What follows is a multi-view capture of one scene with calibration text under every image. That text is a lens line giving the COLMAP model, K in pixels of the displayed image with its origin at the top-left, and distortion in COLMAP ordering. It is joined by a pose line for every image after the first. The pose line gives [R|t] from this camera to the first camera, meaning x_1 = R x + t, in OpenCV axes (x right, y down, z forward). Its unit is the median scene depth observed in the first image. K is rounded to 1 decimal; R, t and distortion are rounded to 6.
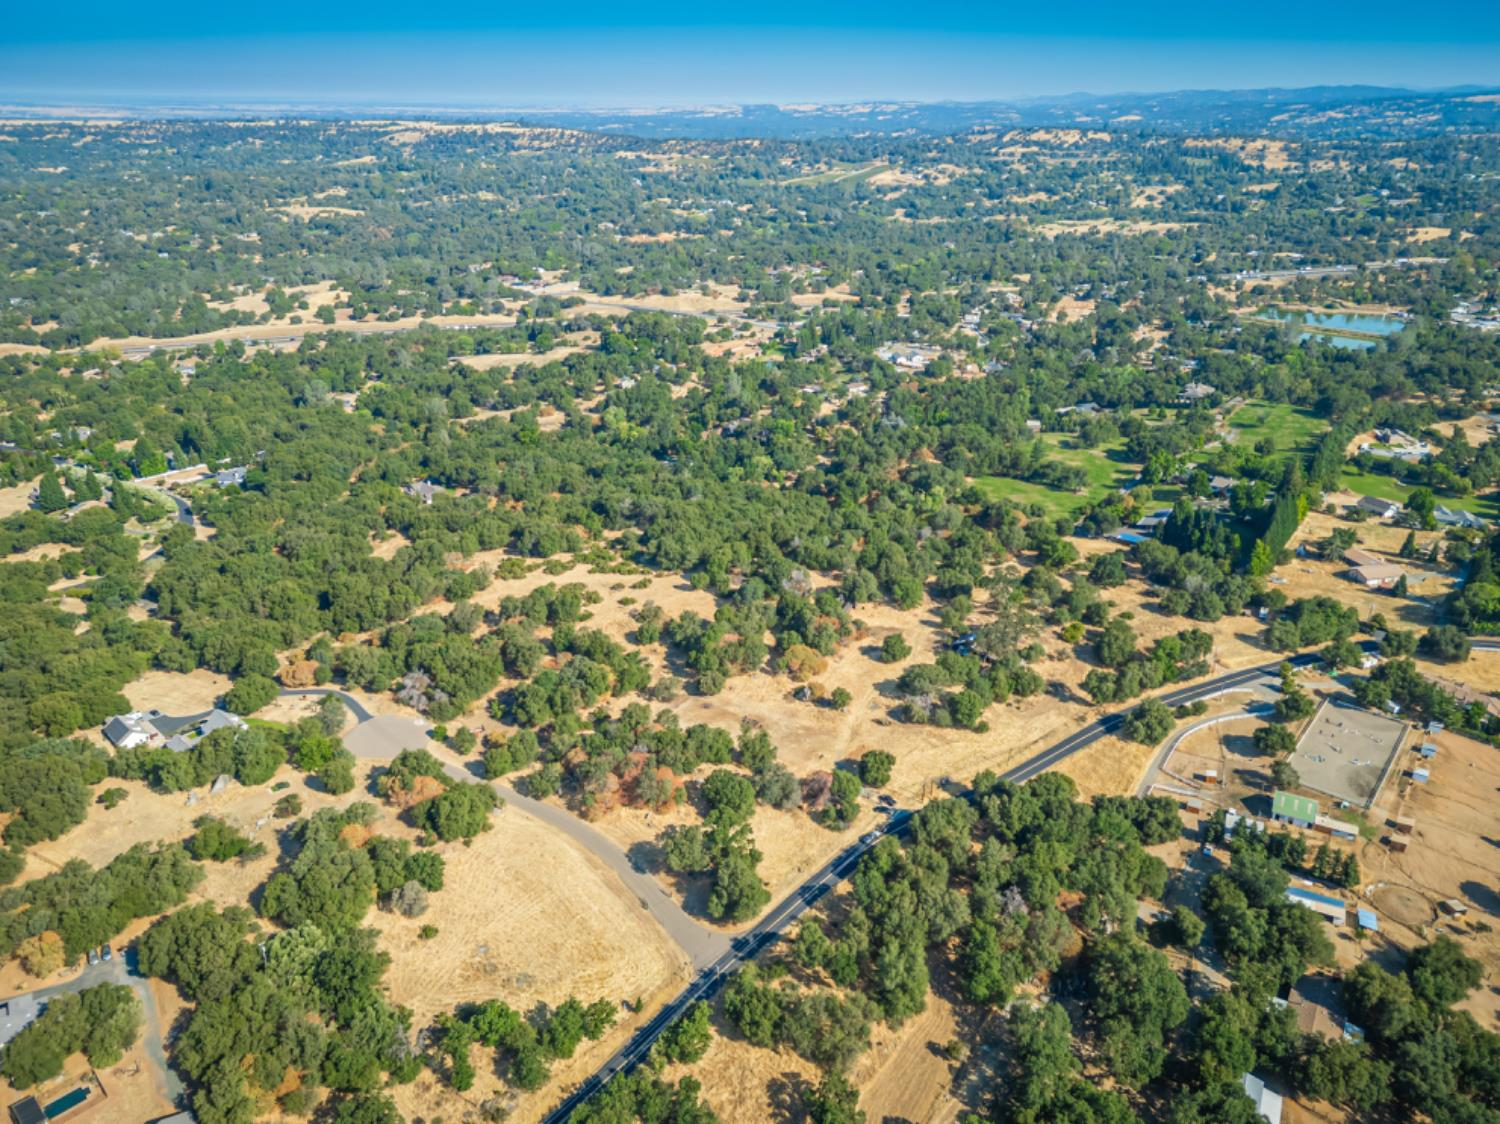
lens RADIAL K [[1070.0, 0, 755.4], [0, 1070.0, 558.2], [0, 0, 1]] dist [0.066288, -0.061718]
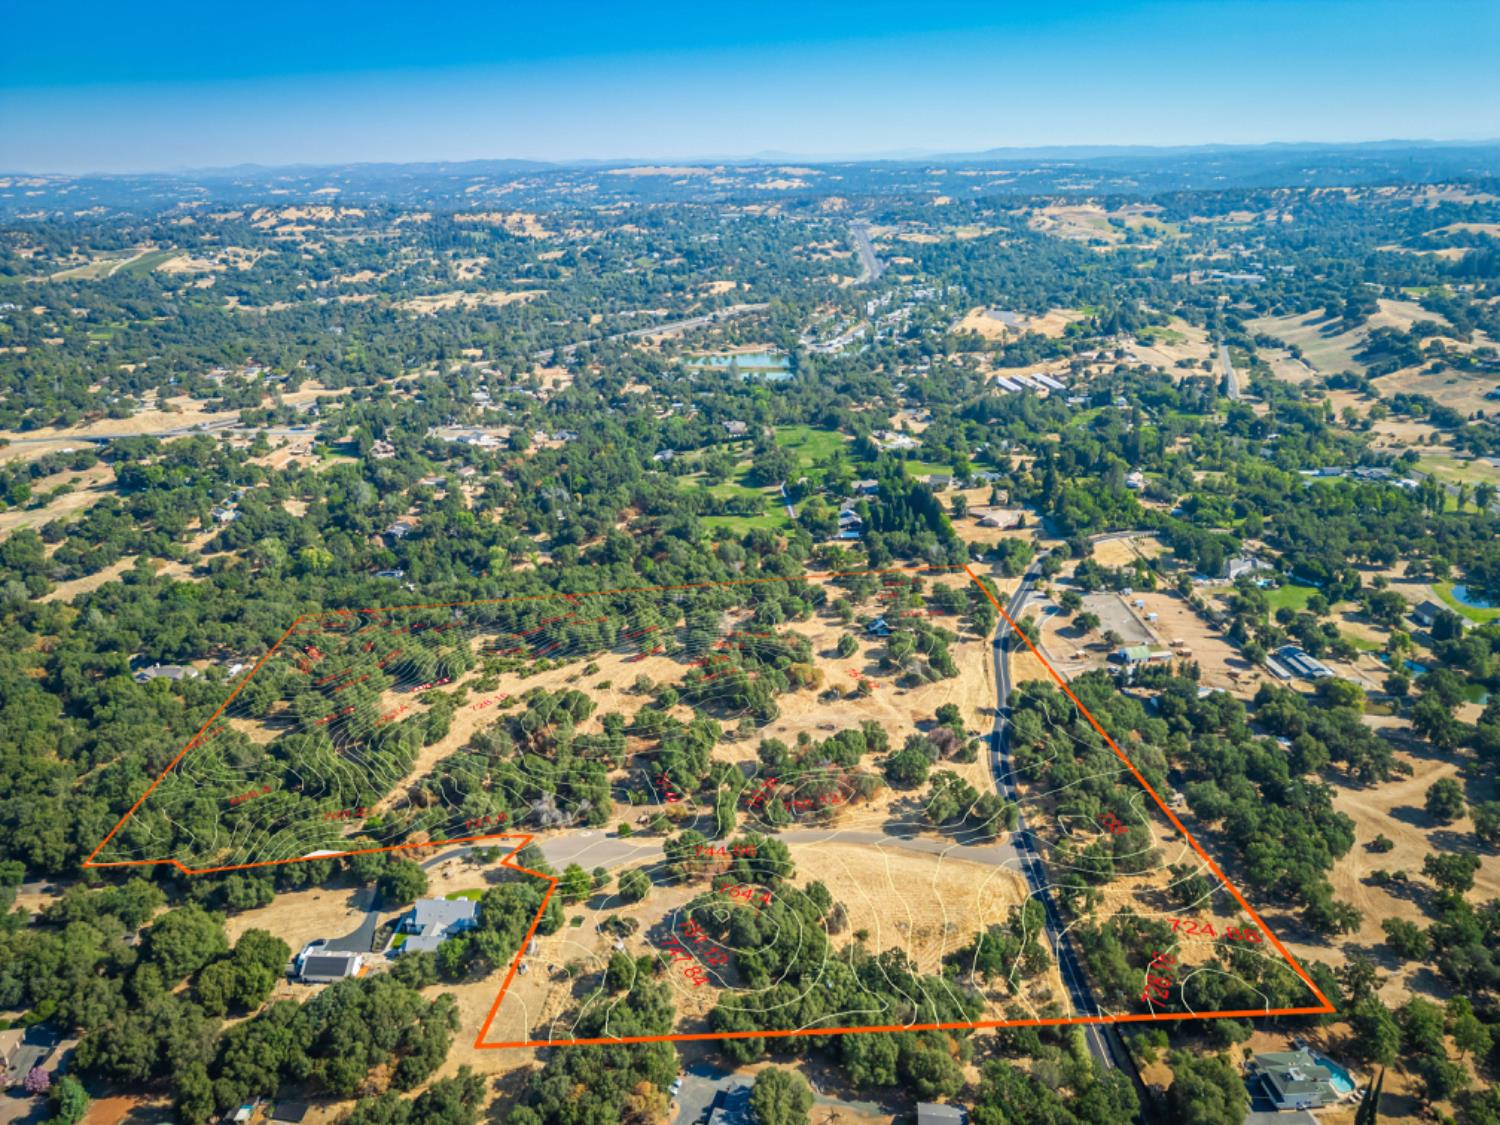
lens RADIAL K [[1049.0, 0, 754.4], [0, 1049.0, 566.7], [0, 0, 1]] dist [0.068376, -0.066753]
pose [[0.765716, -0.239736, 0.596830, -0.438844], [0.264632, 0.963185, 0.047379, -0.061284], [-0.586216, 0.121661, 0.800968, 0.030267]]
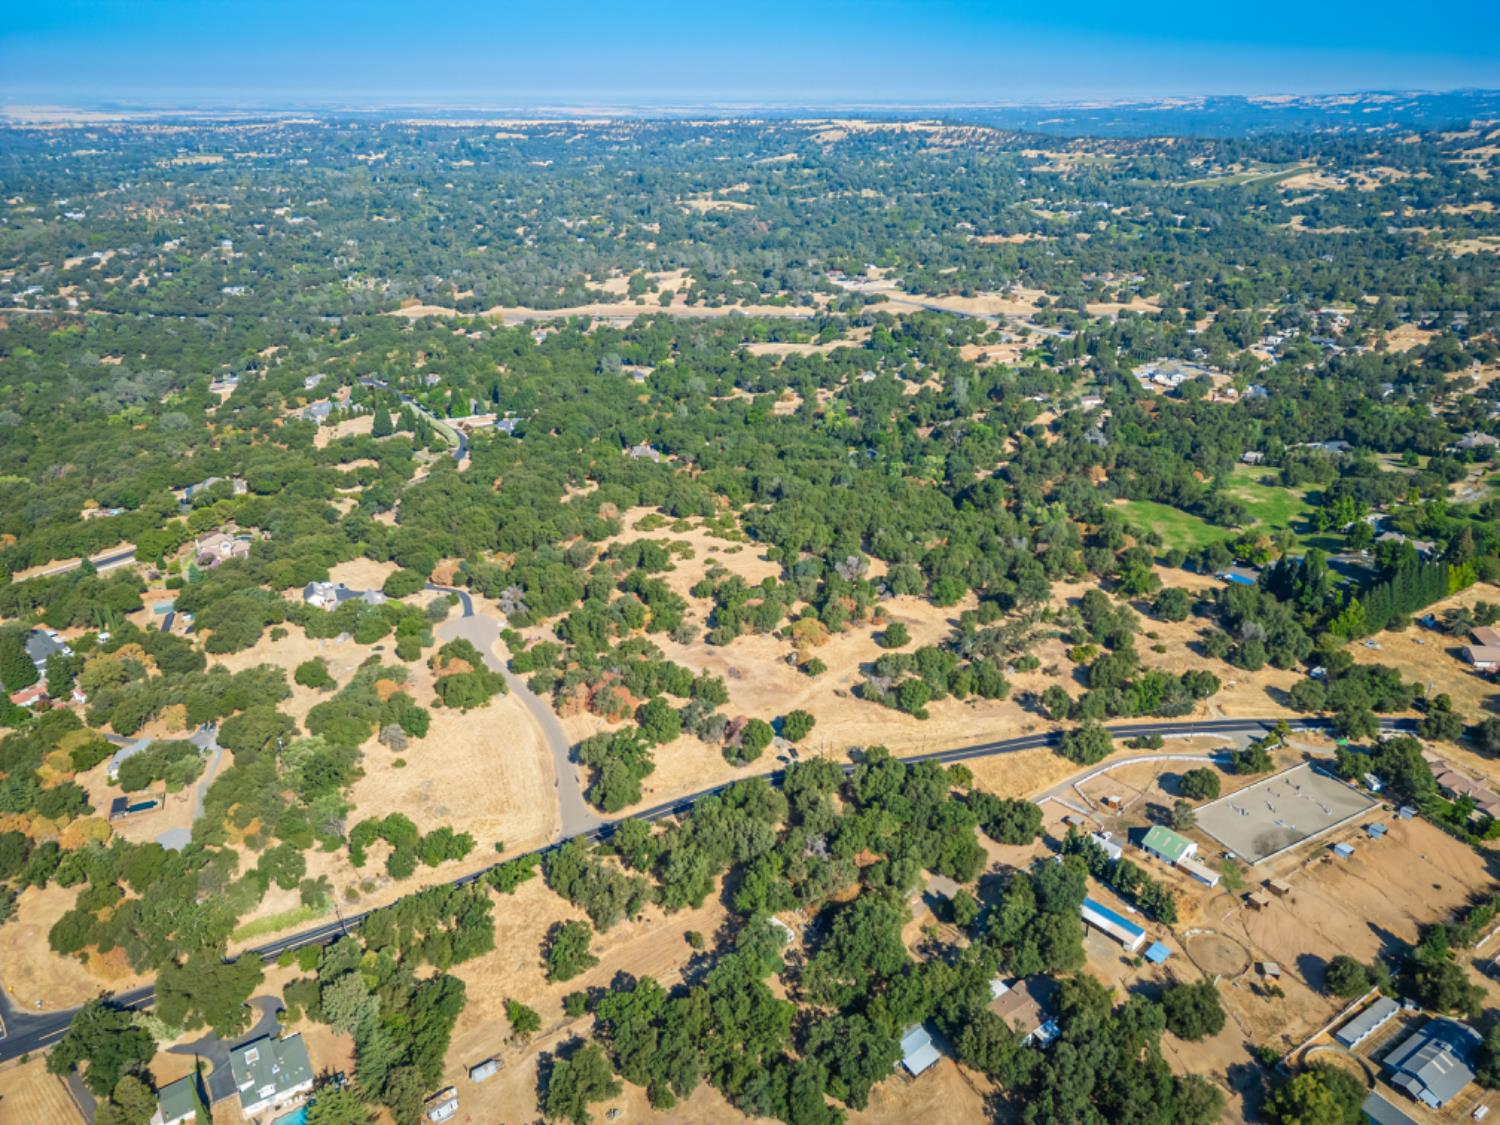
lens RADIAL K [[1049.0, 0, 754.4], [0, 1049.0, 566.7], [0, 0, 1]] dist [0.068376, -0.066753]
pose [[0.924662, 0.149761, -0.350102, 0.232702], [-0.143354, 0.988679, 0.044304, -0.008154], [0.352774, 0.009222, 0.935663, -0.035181]]
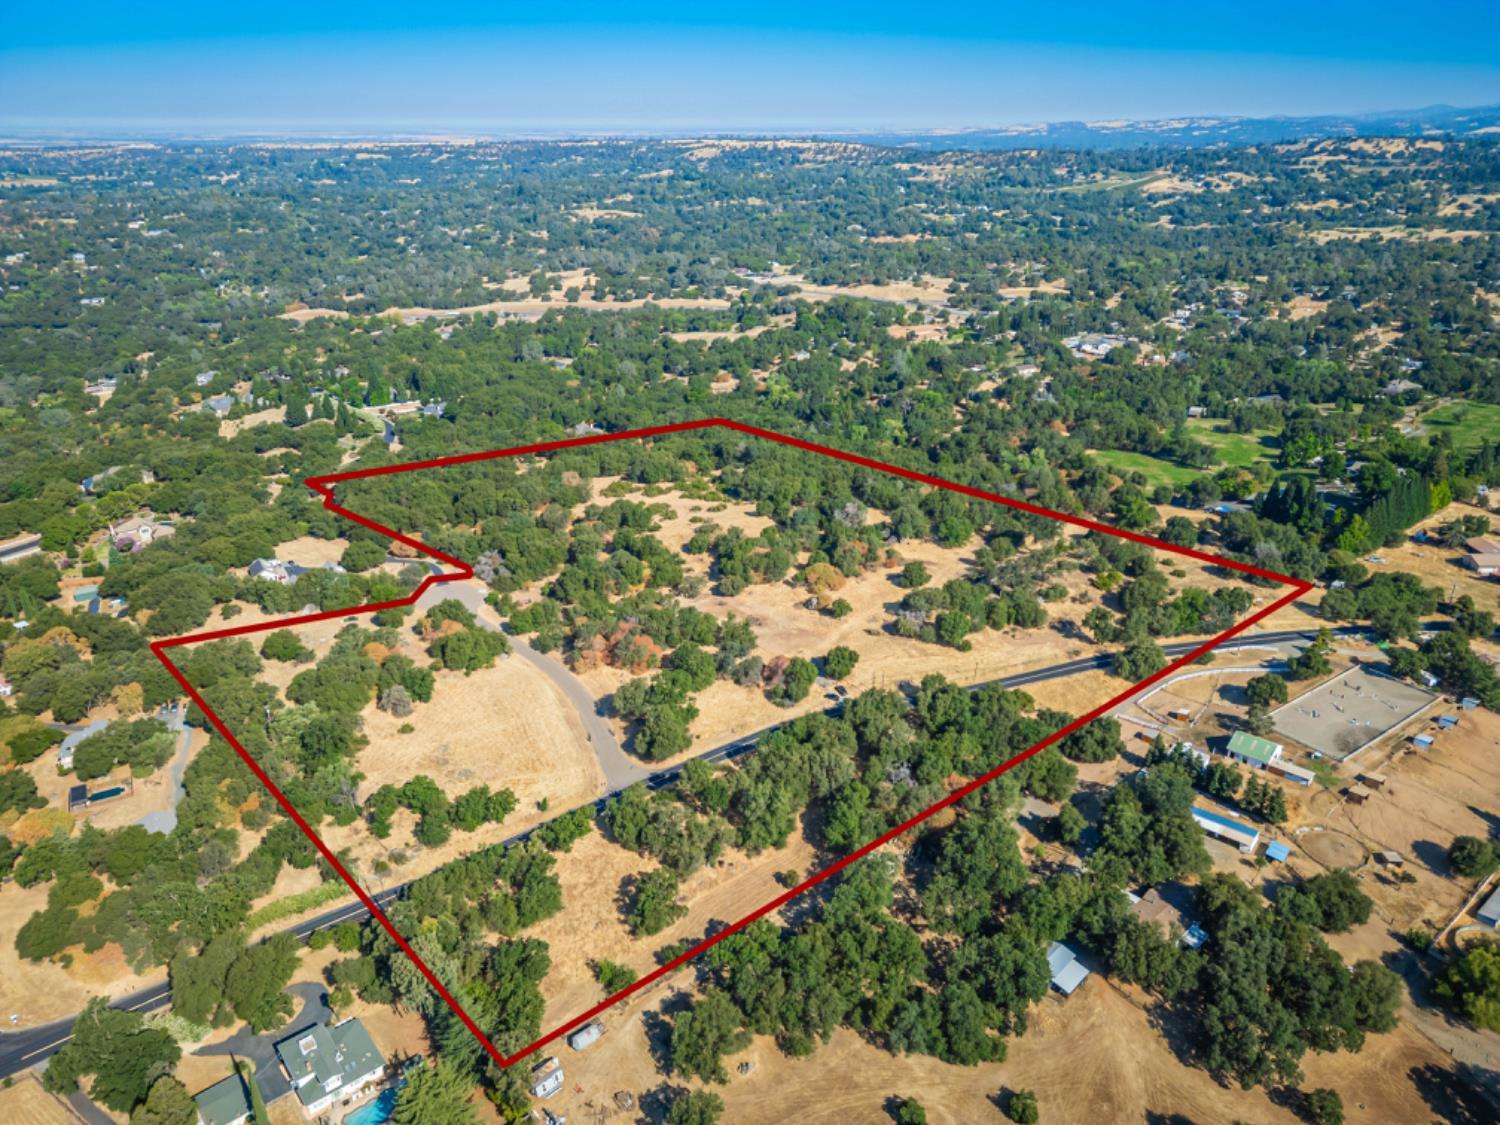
lens RADIAL K [[1049.0, 0, 754.4], [0, 1049.0, 566.7], [0, 0, 1]] dist [0.068376, -0.066753]
pose [[0.964428, 0.093267, -0.247345, 0.148735], [-0.094320, 0.995513, 0.007617, 0.053508], [0.246946, 0.015983, 0.968897, -0.017079]]
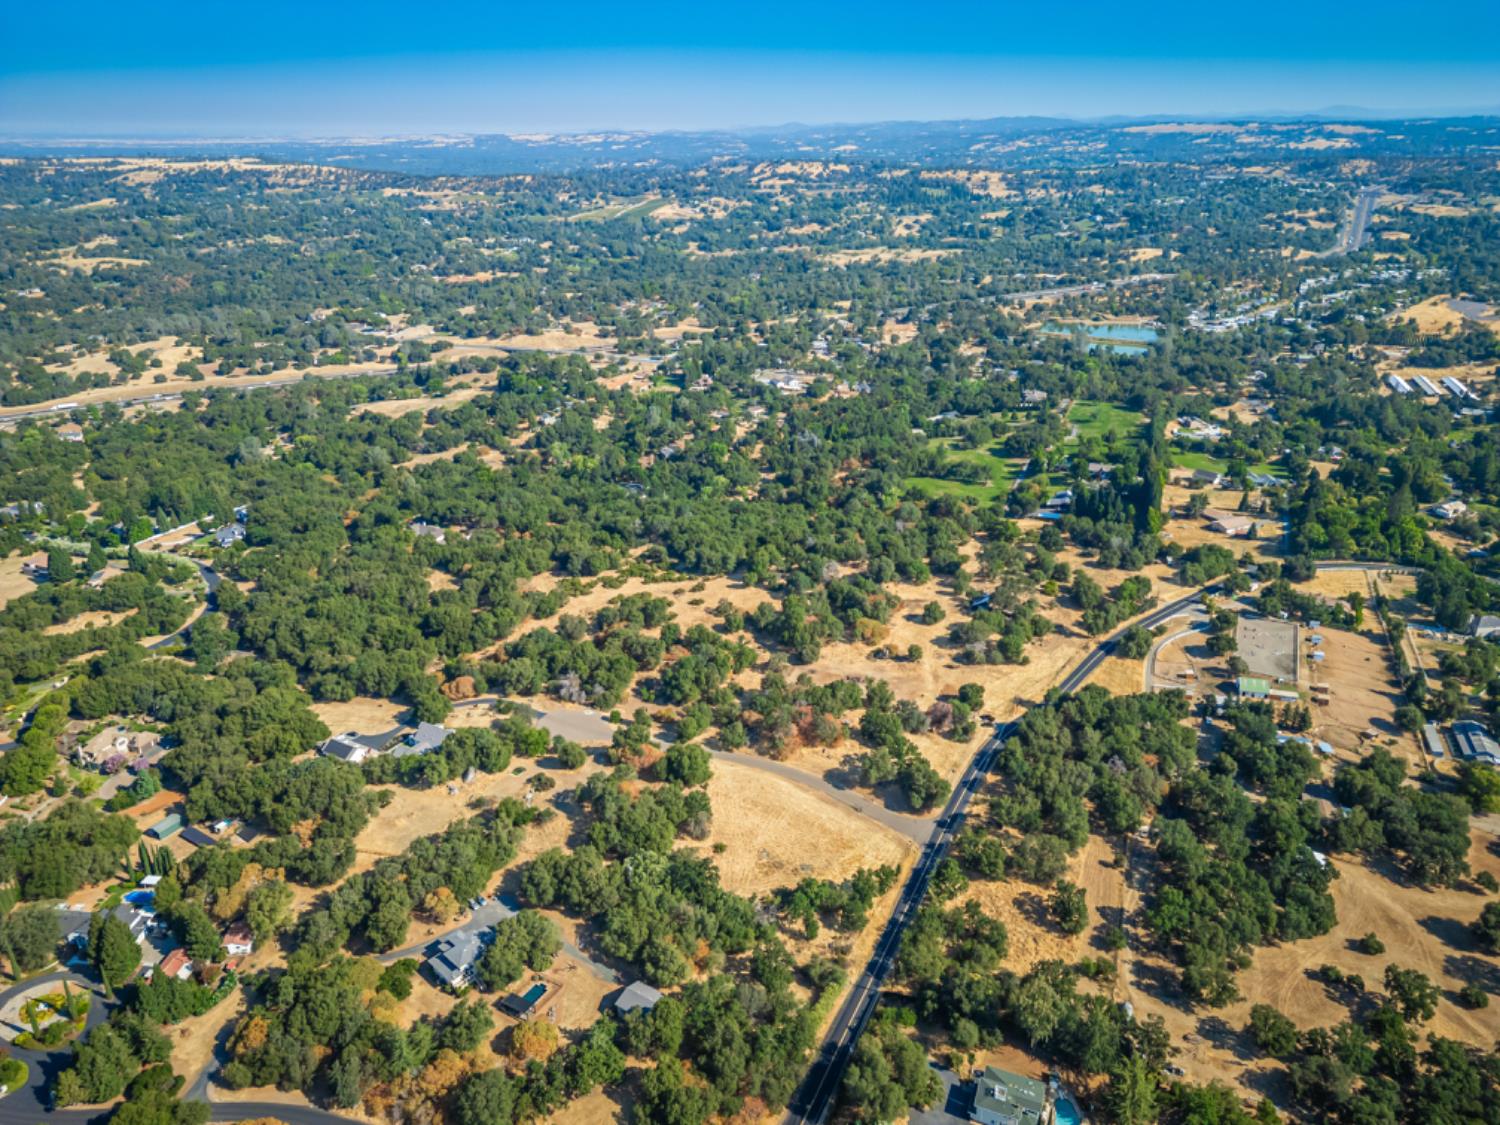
lens RADIAL K [[1049.0, 0, 754.4], [0, 1049.0, 566.7], [0, 0, 1]] dist [0.068376, -0.066753]
pose [[0.971405, -0.096759, 0.216820, -0.220979], [0.098464, 0.995136, 0.002953, 0.002964], [-0.216051, 0.018480, 0.976207, -0.114602]]
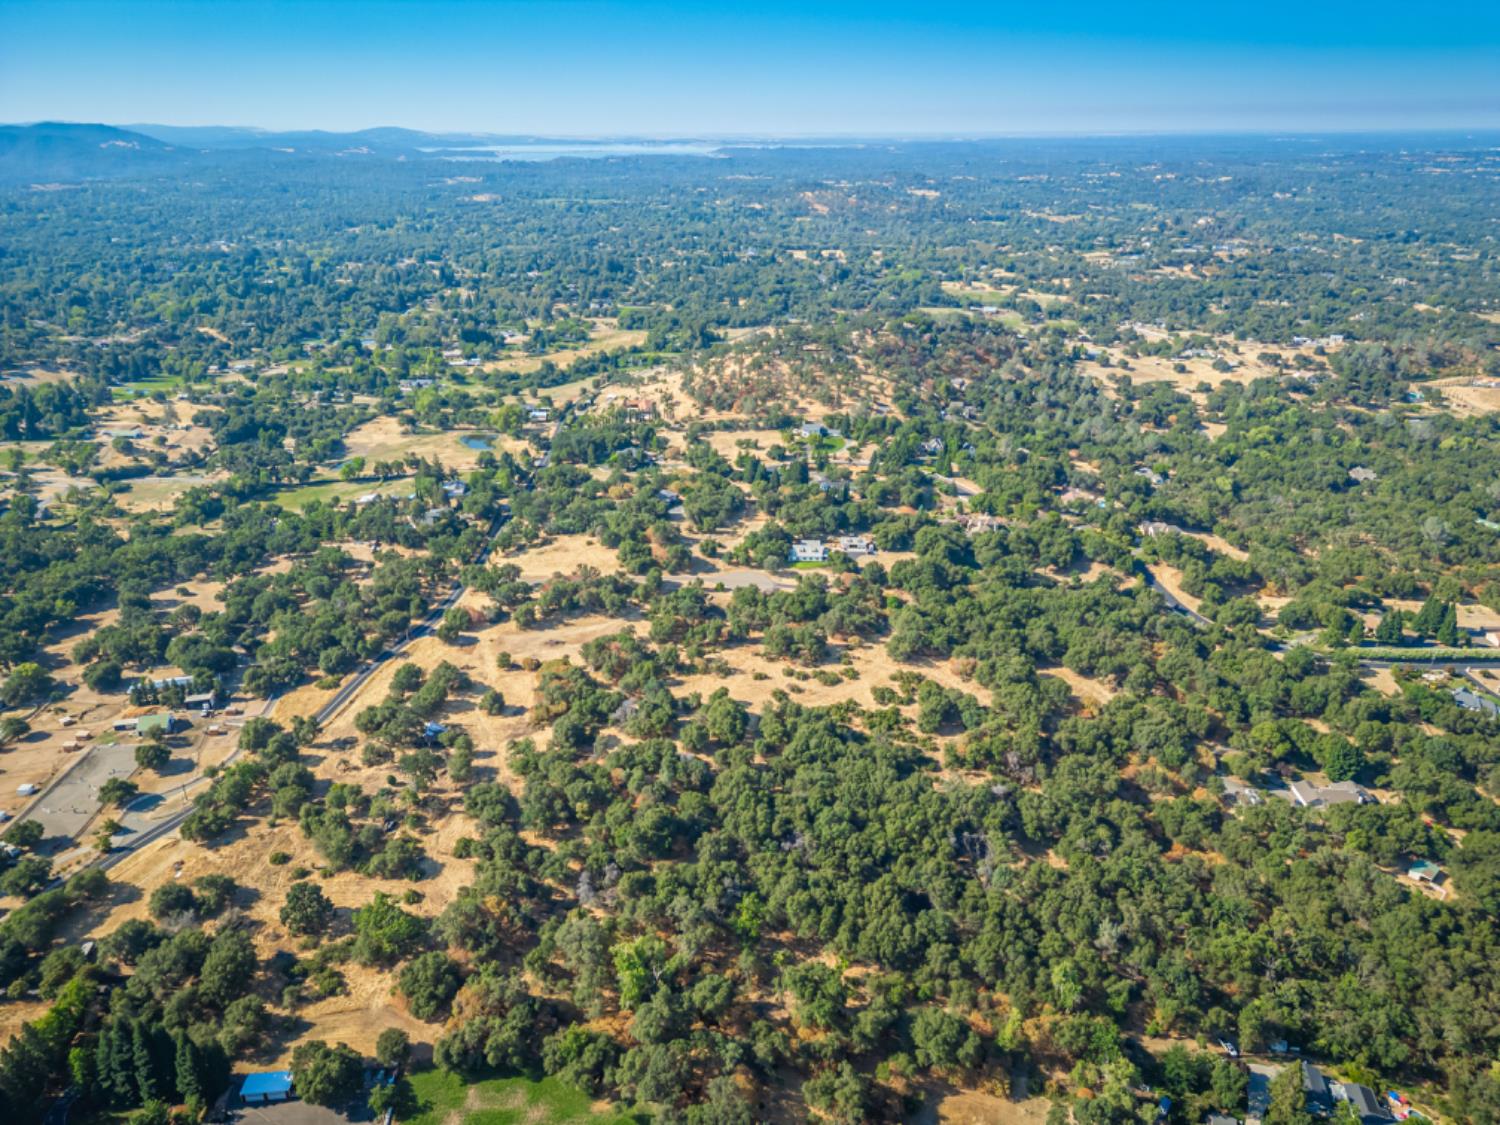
lens RADIAL K [[1049.0, 0, 754.4], [0, 1049.0, 566.7], [0, 0, 1]] dist [0.068376, -0.066753]
pose [[-0.777290, 0.239830, -0.581637, 0.338124], [-0.248165, 0.732654, 0.633744, -0.508606], [0.578130, 0.636945, -0.509968, 1.052712]]
